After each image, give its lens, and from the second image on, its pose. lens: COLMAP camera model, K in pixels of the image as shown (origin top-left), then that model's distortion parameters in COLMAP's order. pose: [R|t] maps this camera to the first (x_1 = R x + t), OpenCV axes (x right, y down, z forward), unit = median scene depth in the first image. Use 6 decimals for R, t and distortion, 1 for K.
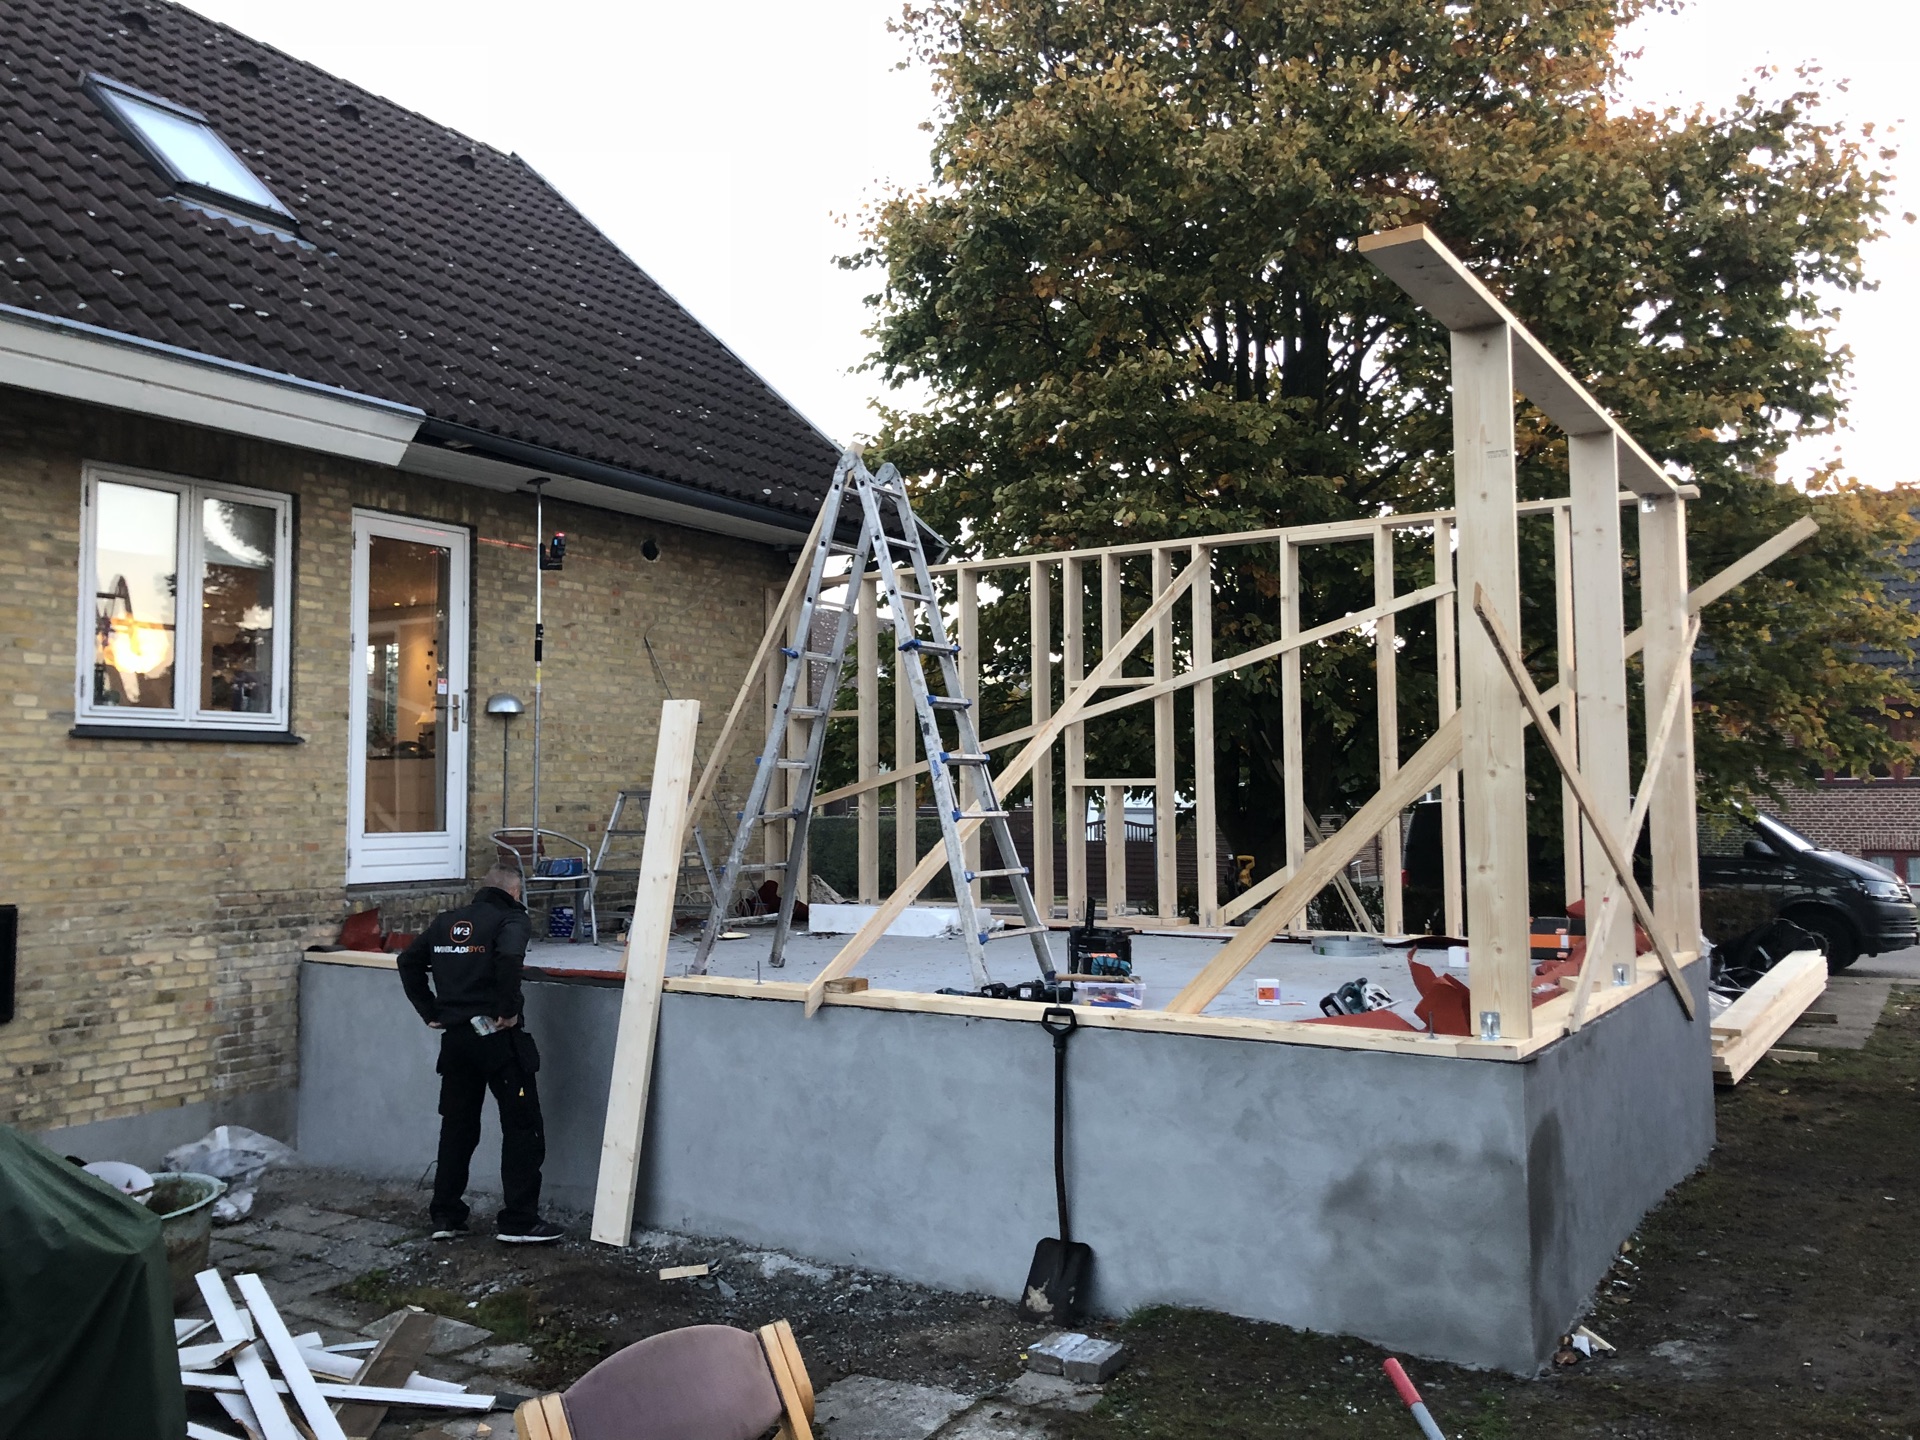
lens RADIAL K [[1577.5, 0, 959.4], [0, 1577.5, 716.6], [0, 0, 1]] dist [0.059748, -0.047223]
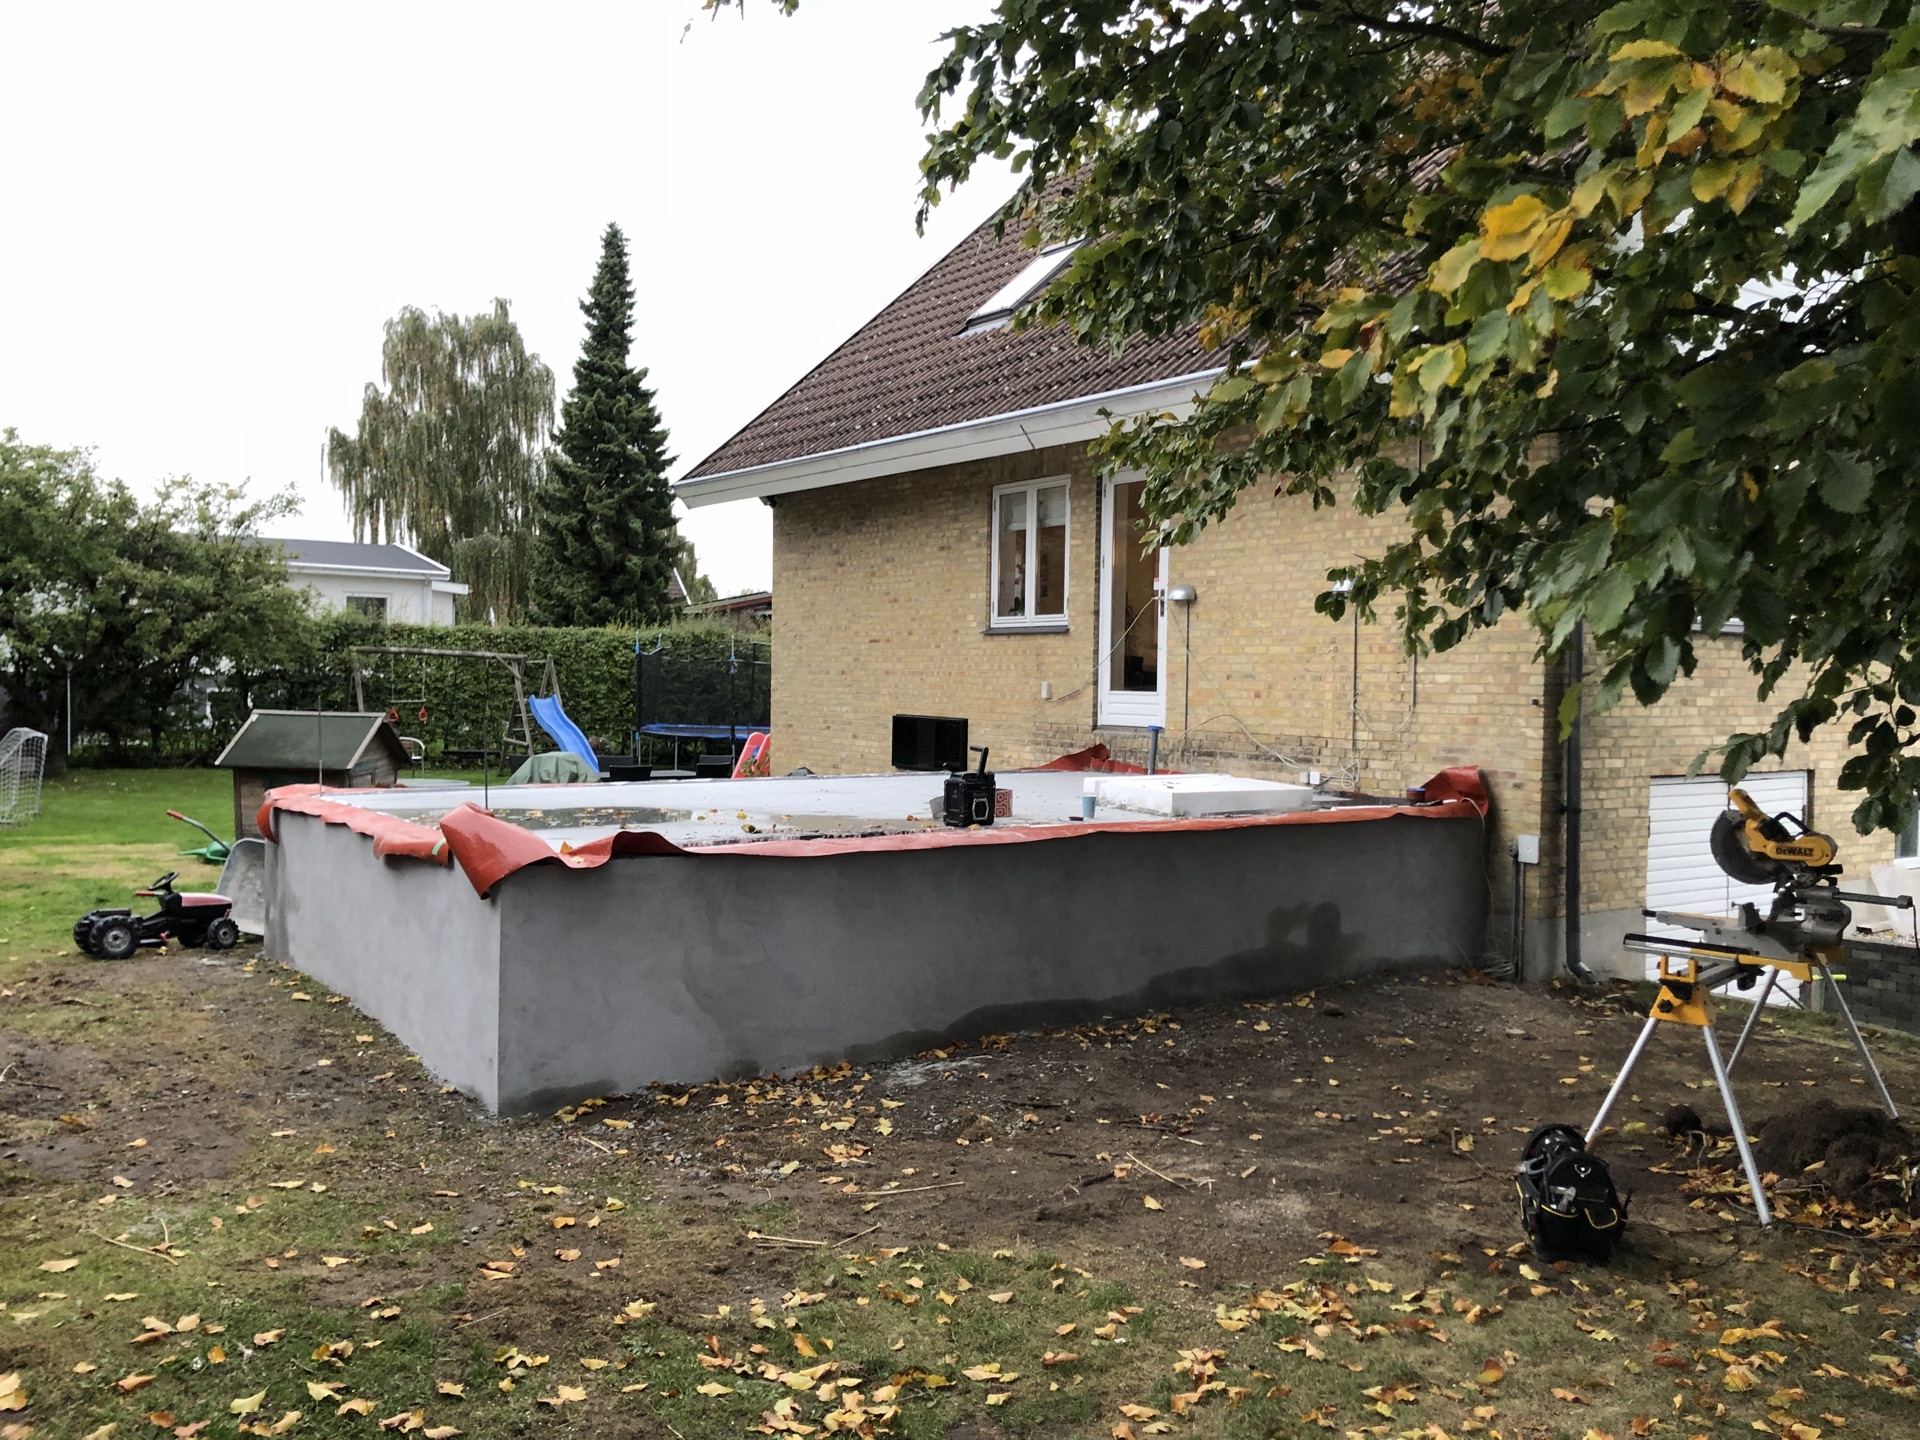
lens RADIAL K [[1577.5, 0, 970.4], [0, 1577.5, 716.4], [0, 0, 1]] dist [0.059748, -0.047223]
pose [[-0.348210, 0.024886, -0.937086, 1.150356], [0.039633, 0.999145, 0.011807, 0.082314], [0.936578, -0.033028, -0.348899, 1.538273]]
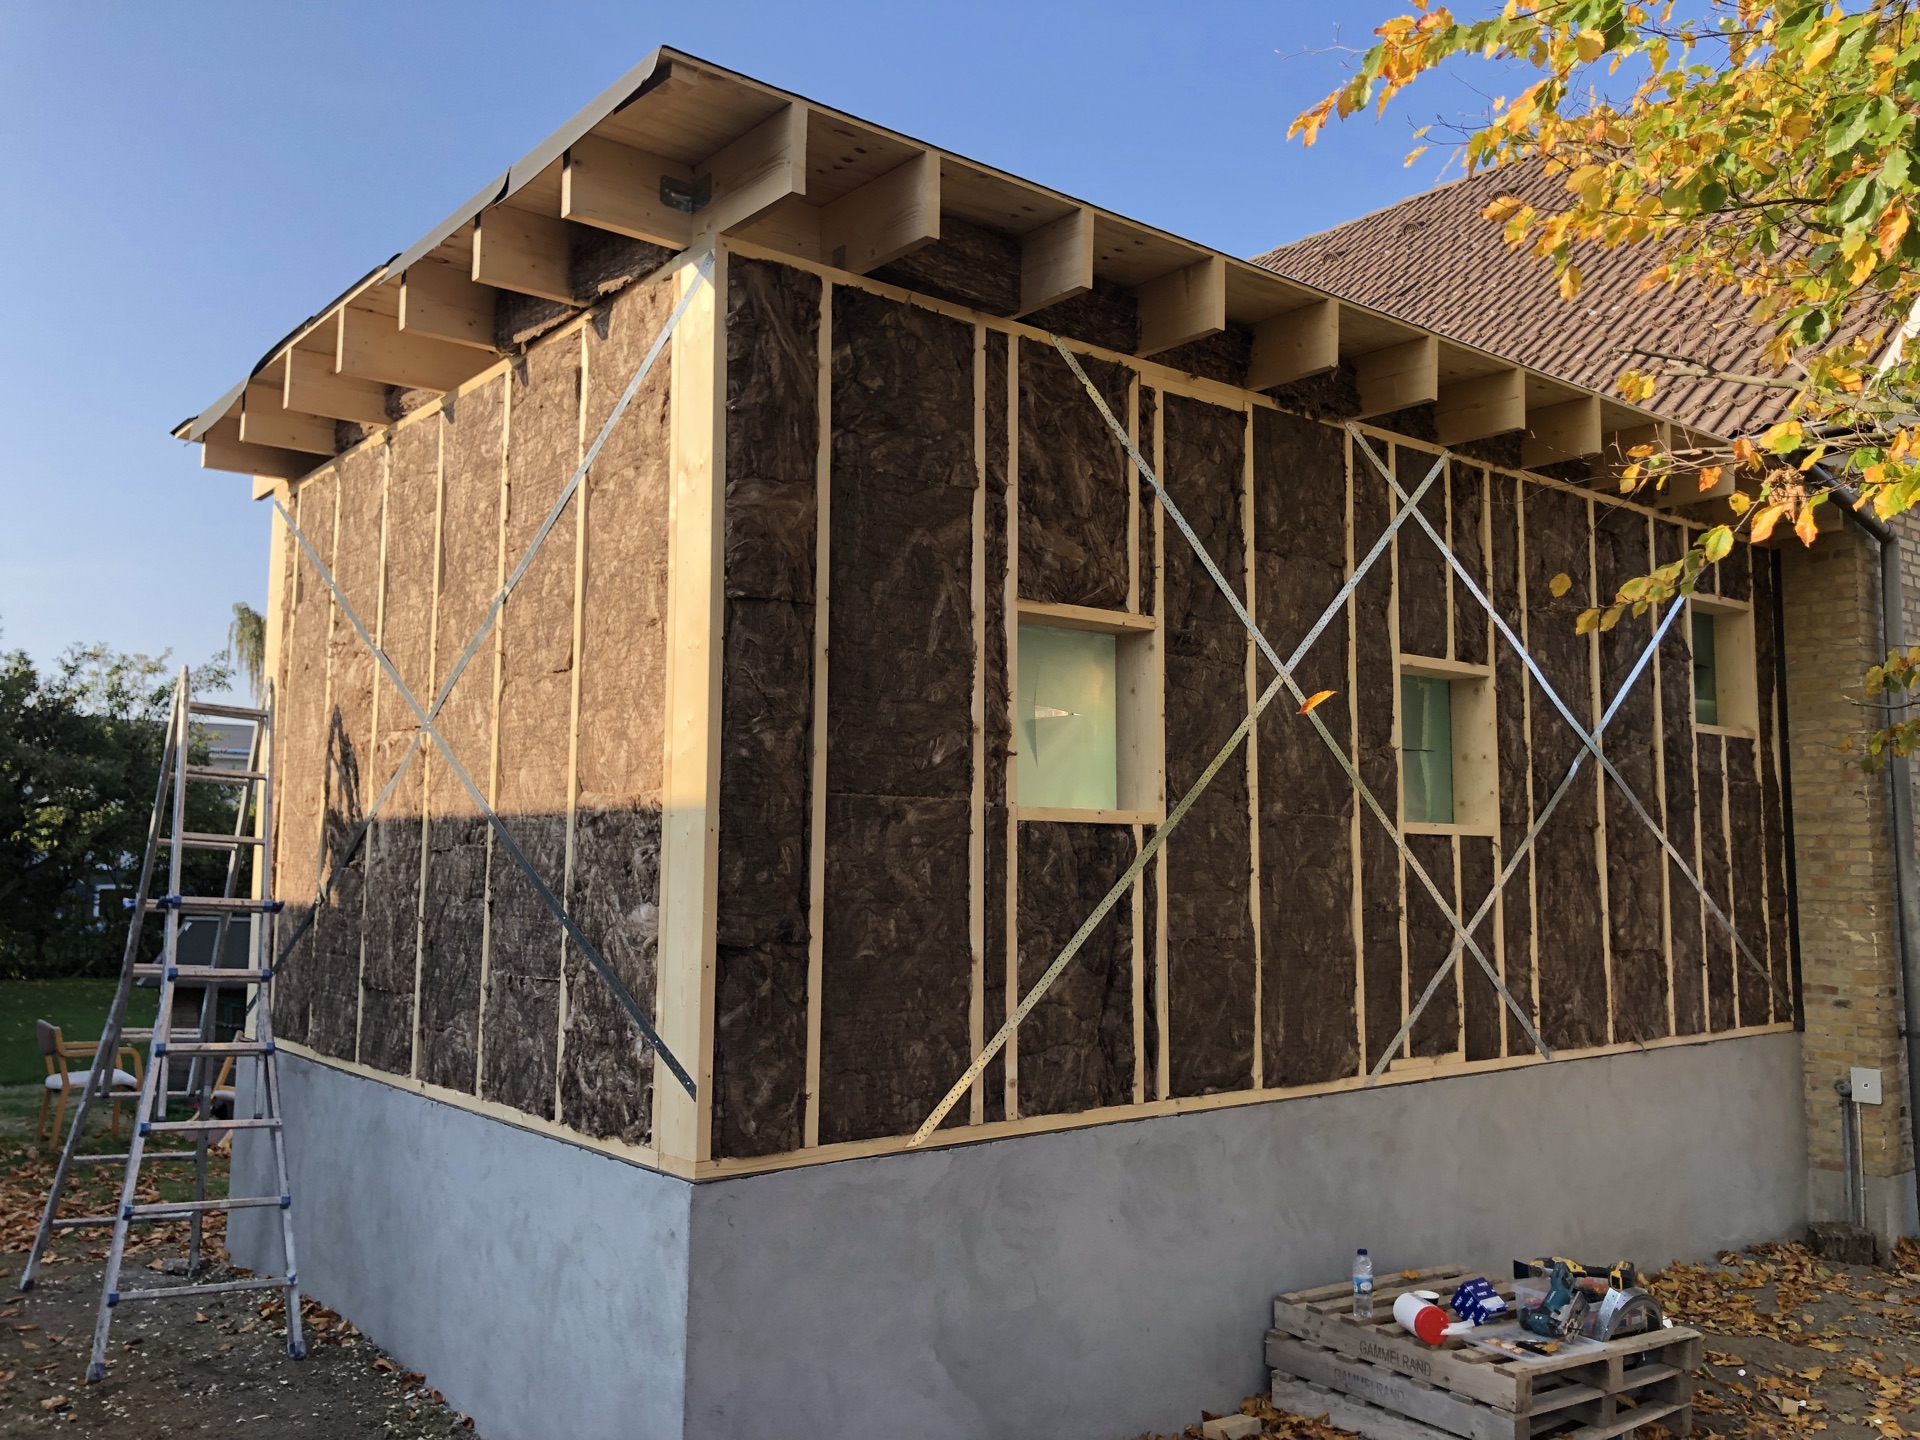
lens RADIAL K [[1577.5, 0, 953.0], [0, 1577.5, 715.9], [0, 0, 1]] dist [0.059748, -0.047223]
pose [[-0.296413, -0.082423, -0.951497, 0.758441], [0.049213, 0.993627, -0.101403, 0.043474], [0.953791, -0.076883, -0.290468, 0.991916]]
